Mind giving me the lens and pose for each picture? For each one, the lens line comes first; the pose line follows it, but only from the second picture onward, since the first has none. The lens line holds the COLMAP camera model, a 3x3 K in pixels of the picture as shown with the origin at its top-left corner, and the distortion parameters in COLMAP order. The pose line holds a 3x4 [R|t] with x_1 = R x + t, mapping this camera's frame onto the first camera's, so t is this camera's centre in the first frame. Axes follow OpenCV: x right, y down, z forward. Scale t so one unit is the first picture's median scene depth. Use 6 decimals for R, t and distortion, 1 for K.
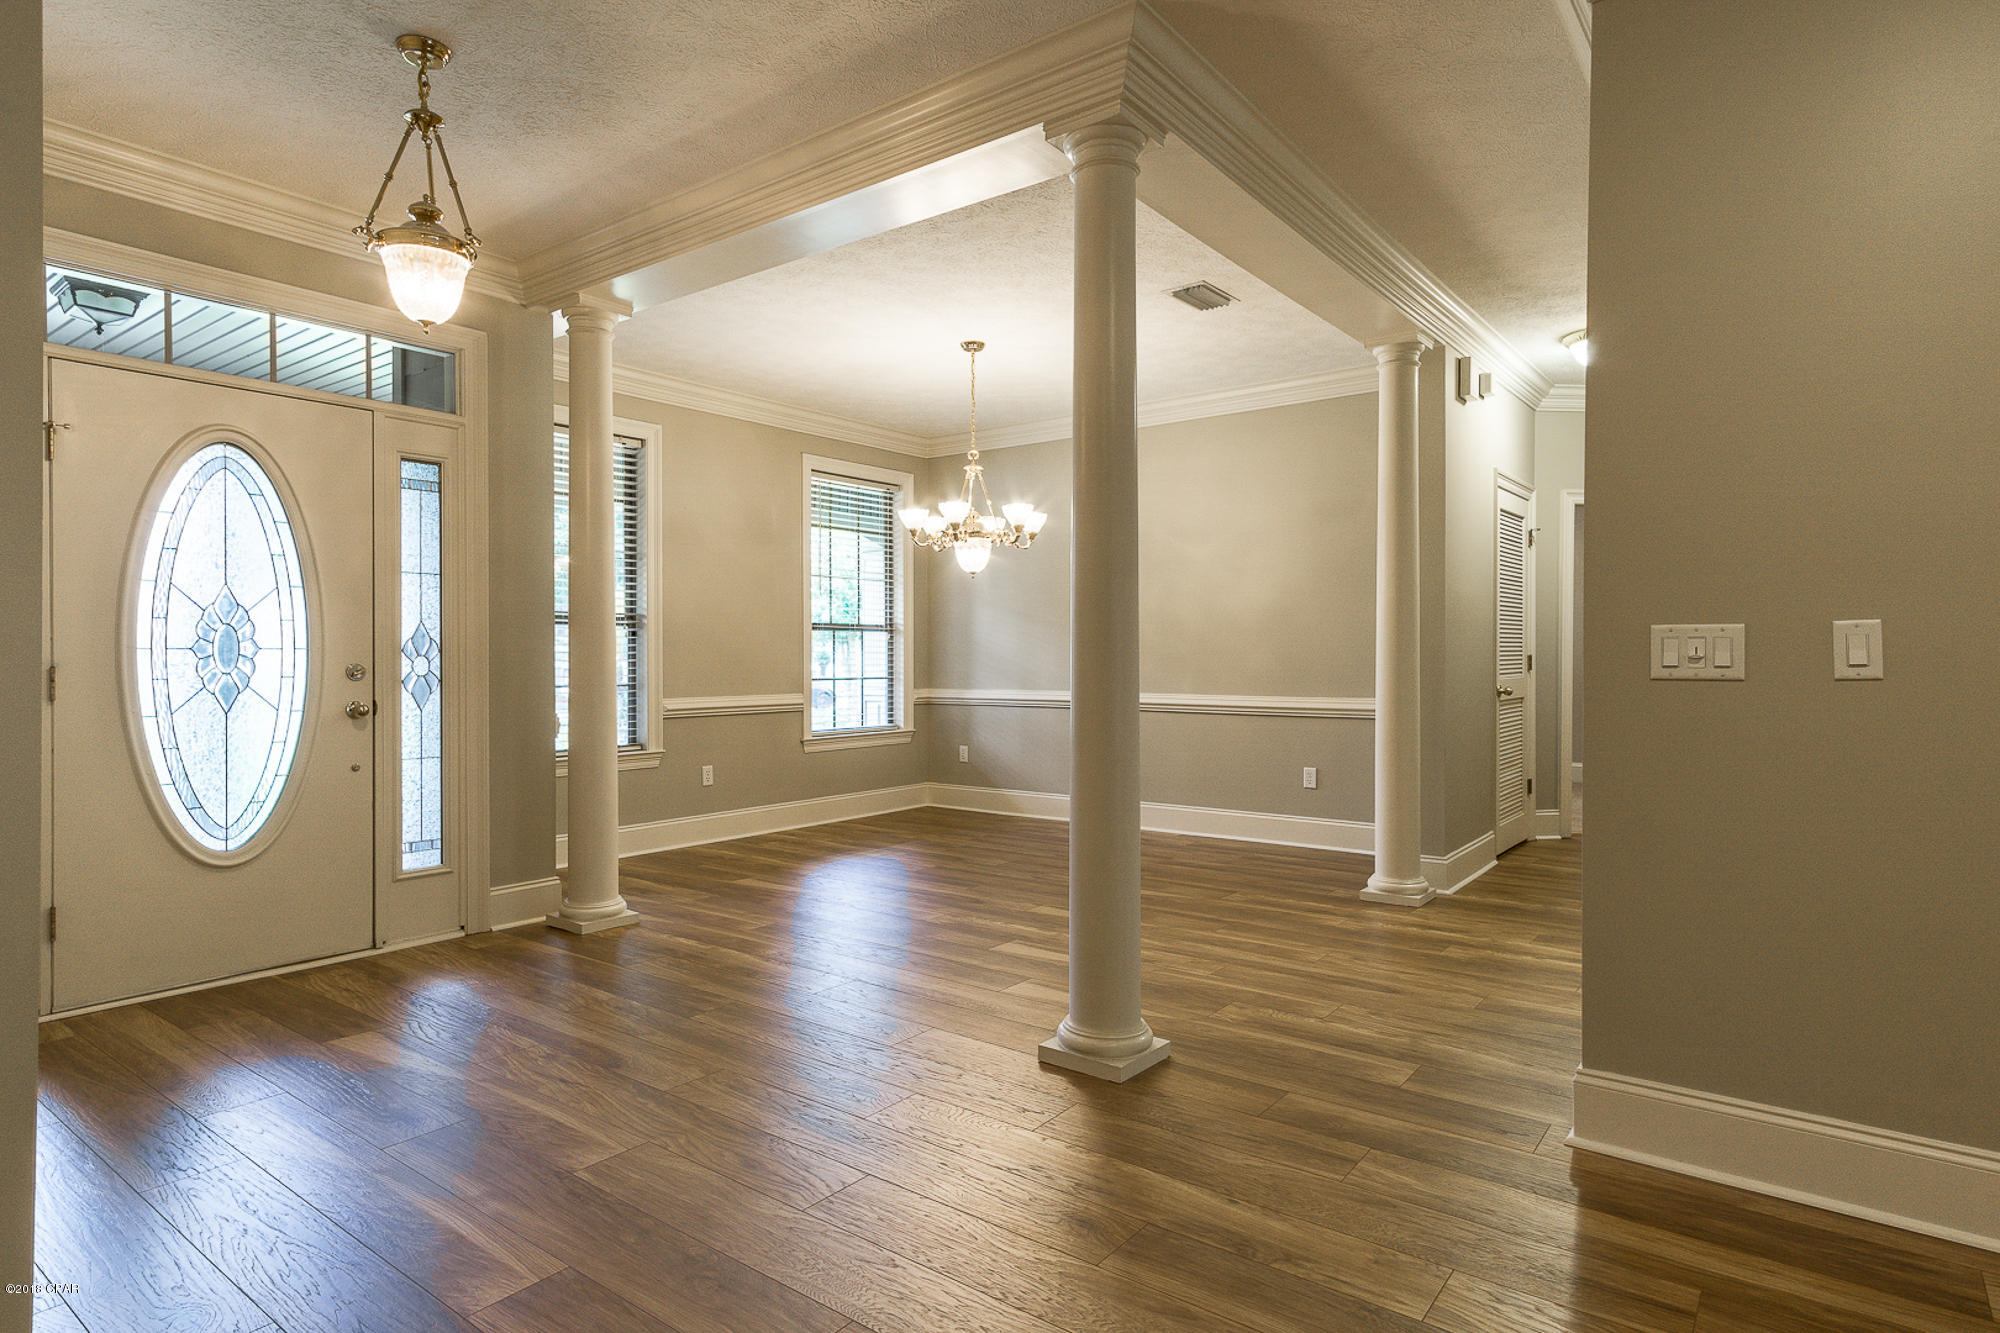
lens RADIAL K [[1100.8, 0, 994.5], [0, 1100.8, 659.3], [0, 0, 1]] dist [0.009379, 0.000814]
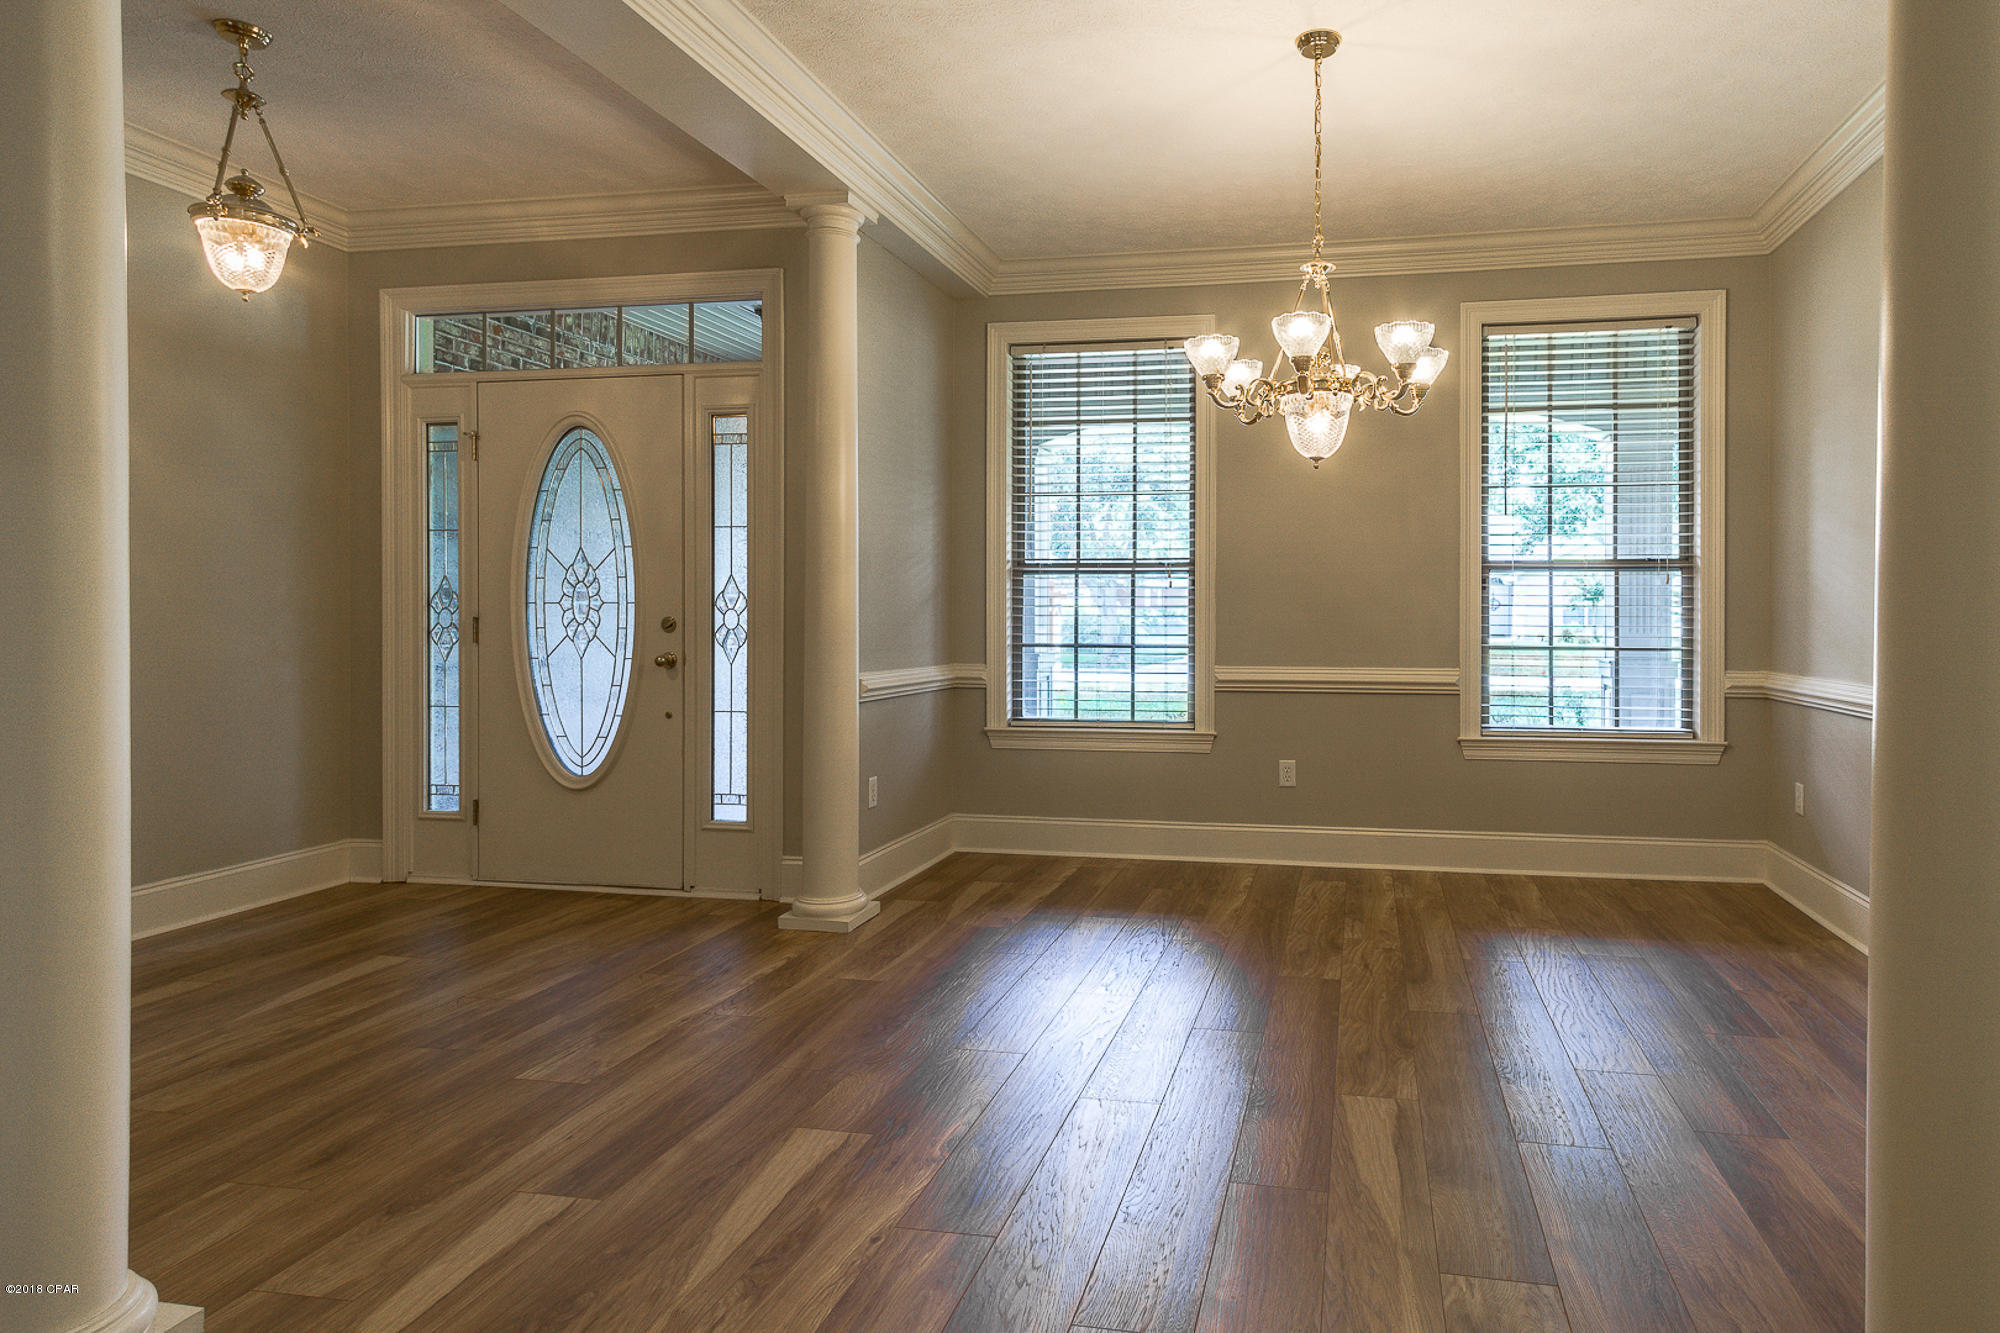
lens RADIAL K [[1214.4, 0, 1162.8], [0, 1214.4, 608.8], [0, 0, 1]] dist [0.021718, 0.001982]
pose [[0.459358, 0.001949, -0.888249, 0.568882], [-0.005782, 0.999983, -0.000796, -0.004221], [0.888233, 0.005501, 0.459361, 0.743678]]
